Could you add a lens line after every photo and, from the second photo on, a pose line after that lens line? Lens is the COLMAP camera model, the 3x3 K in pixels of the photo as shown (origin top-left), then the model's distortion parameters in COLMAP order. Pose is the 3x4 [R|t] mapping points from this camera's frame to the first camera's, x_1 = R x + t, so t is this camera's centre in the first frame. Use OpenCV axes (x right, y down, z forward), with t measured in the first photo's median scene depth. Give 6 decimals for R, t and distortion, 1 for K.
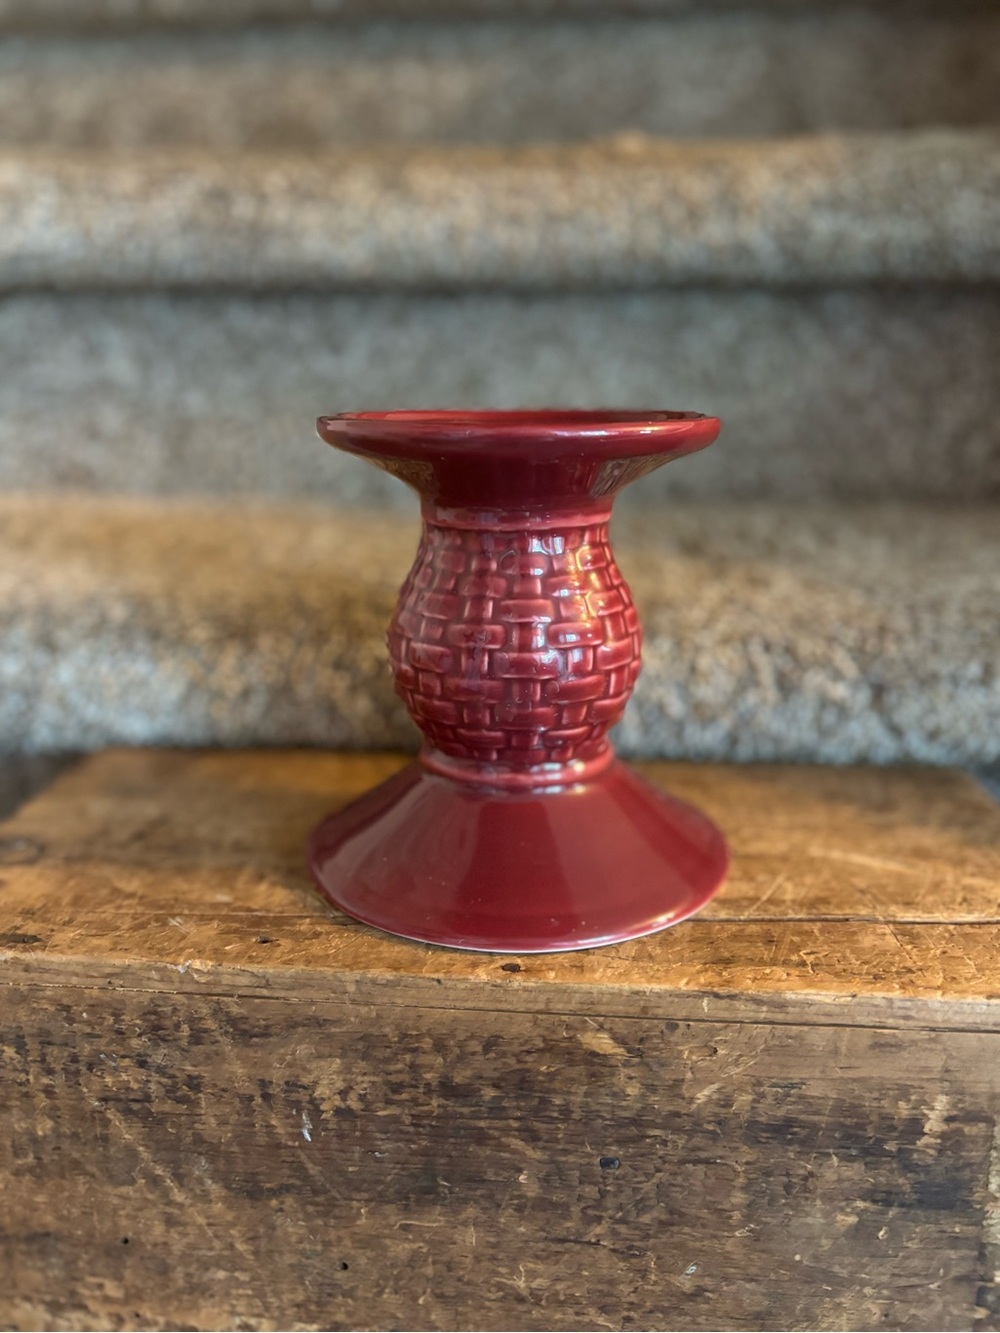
lens RADIAL K [[1025.6, 0, 496.1], [0, 1025.6, 661.5], [0, 0, 1]] dist [-0.031199, 0.013625]
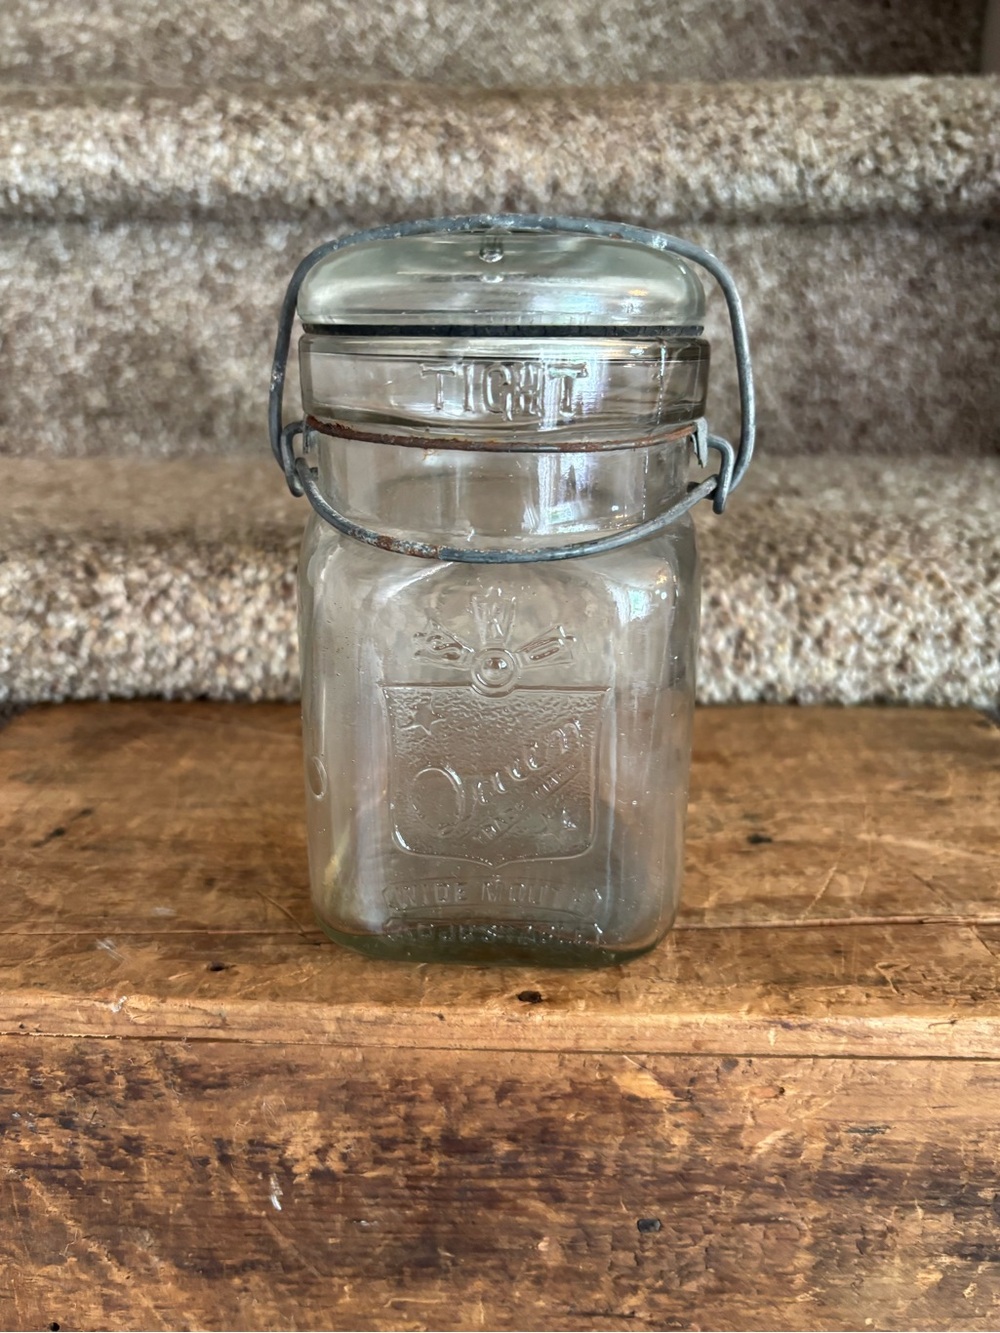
lens RADIAL K [[1025.6, 0, 486.4], [0, 1025.6, 667.7], [0, 0, 1]] dist [-0.031199, 0.013625]
pose [[0.998444, -0.010668, 0.054727, -0.059649], [0.008195, 0.998944, 0.045204, 0.004061], [-0.055152, -0.044685, 0.997478, 0.205925]]
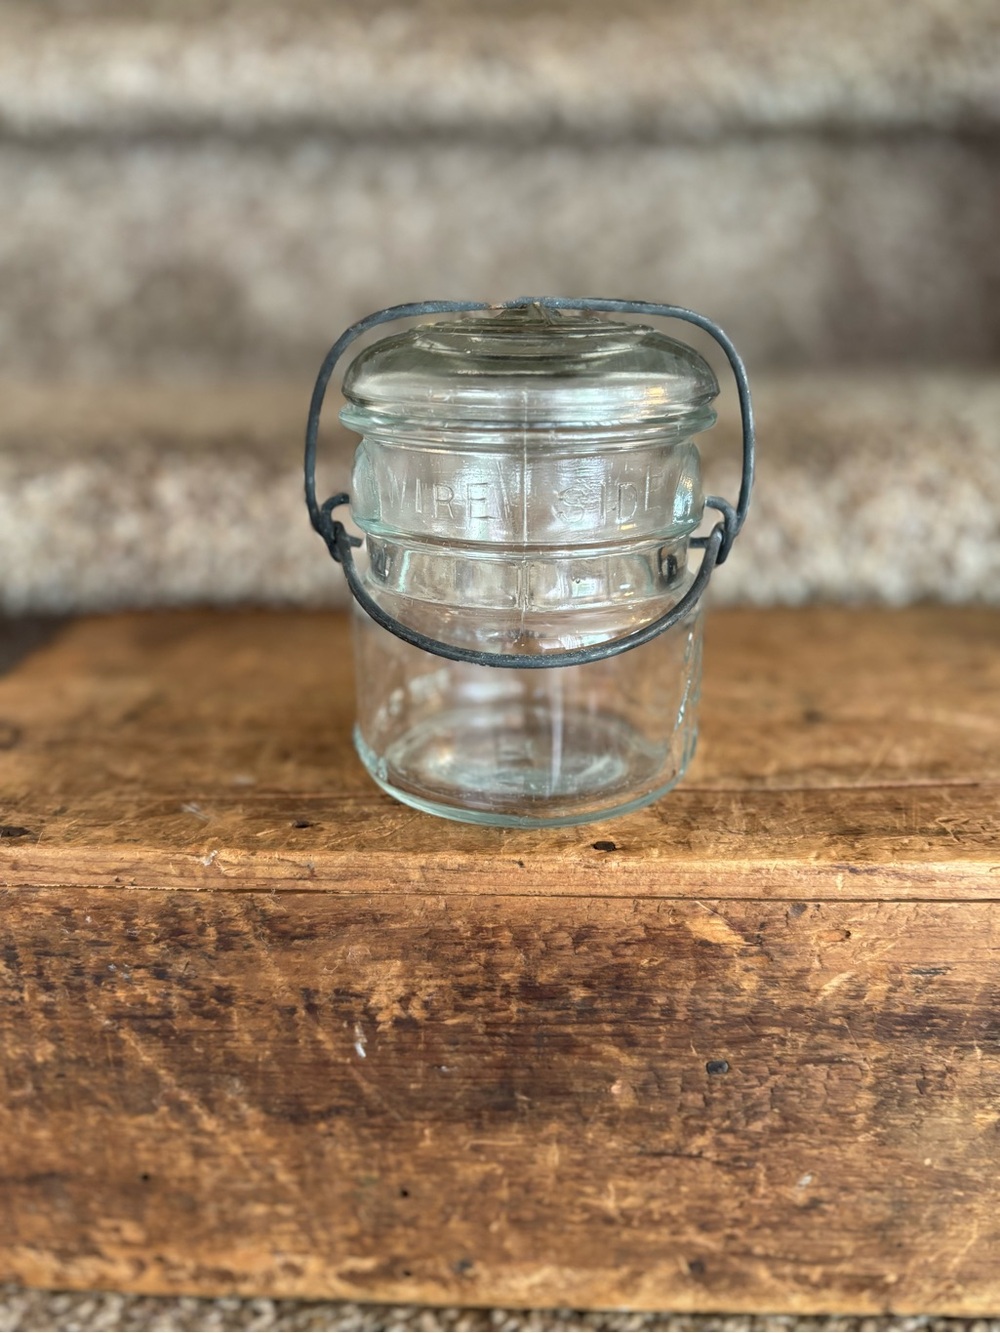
lens RADIAL K [[1025.6, 0, 494.0], [0, 1025.6, 665.1], [0, 0, 1]] dist [-0.031199, 0.013625]
pose [[0.998634, -0.020821, 0.047914, -0.111239], [0.016667, 0.996198, 0.085510, 0.076397], [-0.049513, -0.084595, 0.995185, 0.178242]]
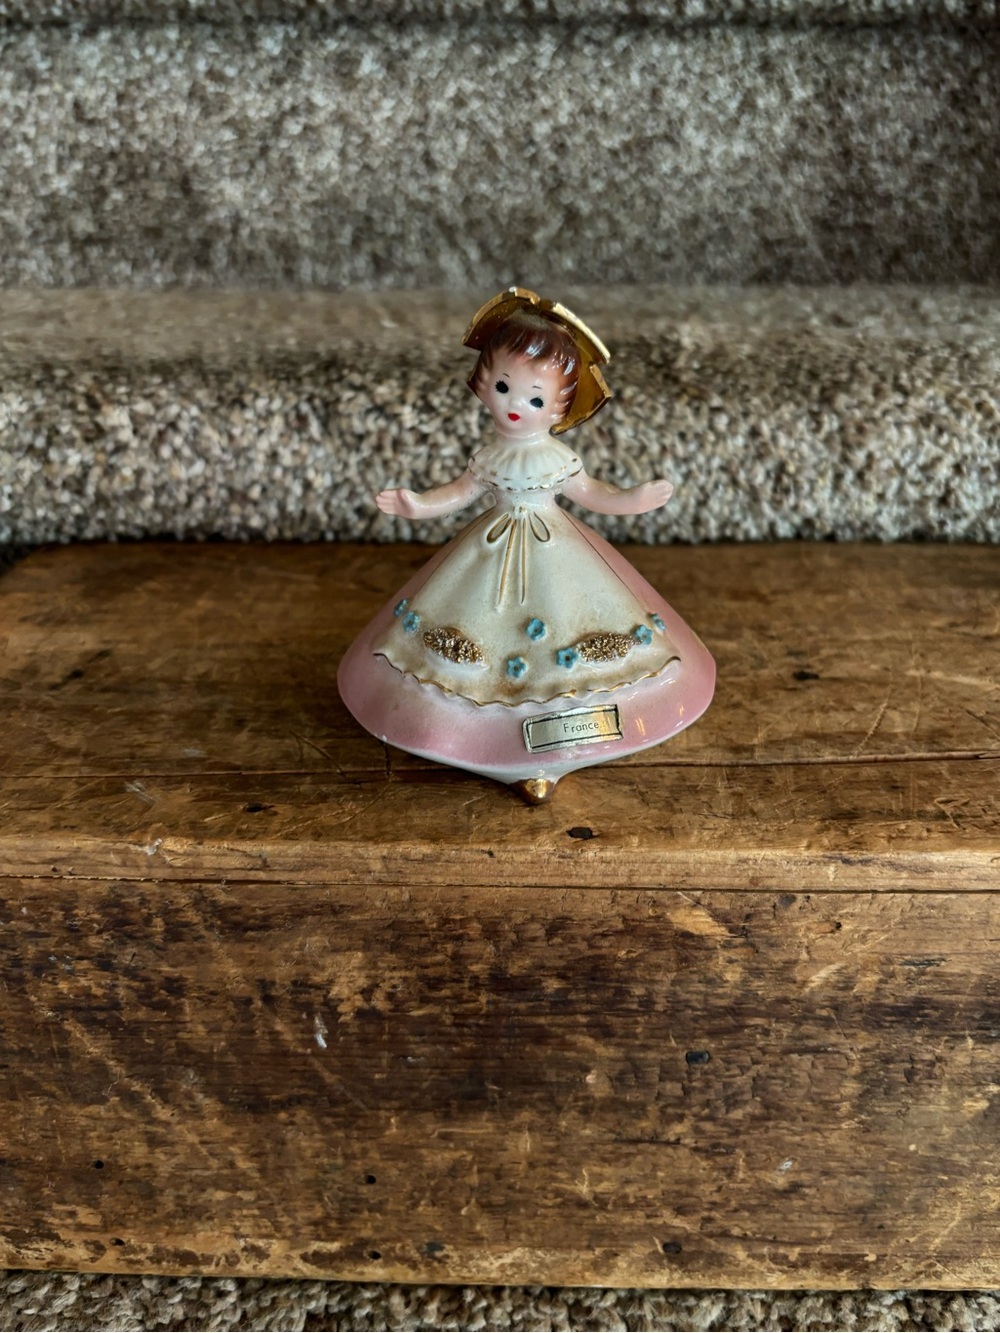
lens RADIAL K [[1025.6, 0, 498.4], [0, 1025.6, 643.8], [0, 0, 1]] dist [-0.031199, 0.013625]
pose [[0.997478, -0.023814, 0.066858, -0.095105], [0.012559, 0.986387, 0.163960, 0.027504], [-0.069852, -0.162707, 0.984199, 0.255554]]
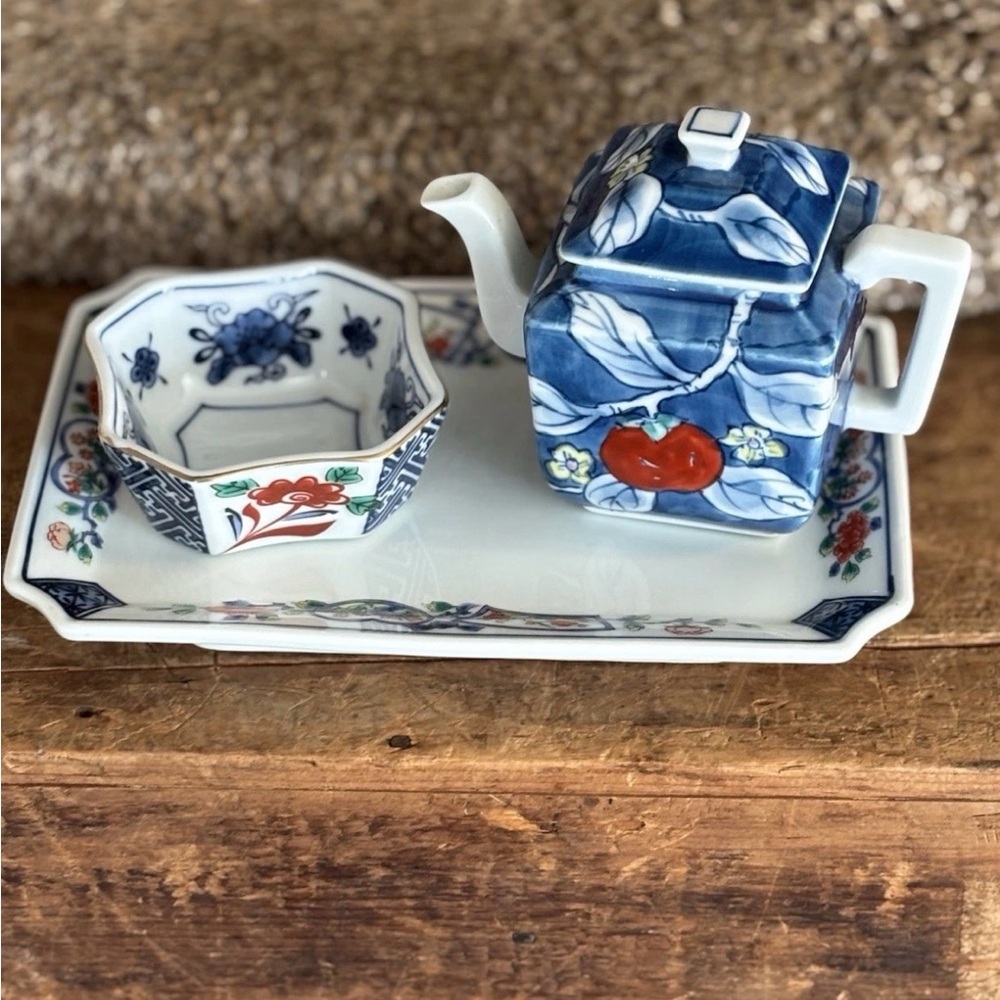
lens RADIAL K [[3005.1, 0, 518.9], [0, 3005.1, 465.6], [0, 0, 1]] dist [0.120668, 0.000000]
pose [[0.997794, -0.040371, 0.052701, -0.008138], [0.015338, 0.912558, 0.408660, -0.879692], [-0.064591, -0.406950, 0.911164, -1.109581]]
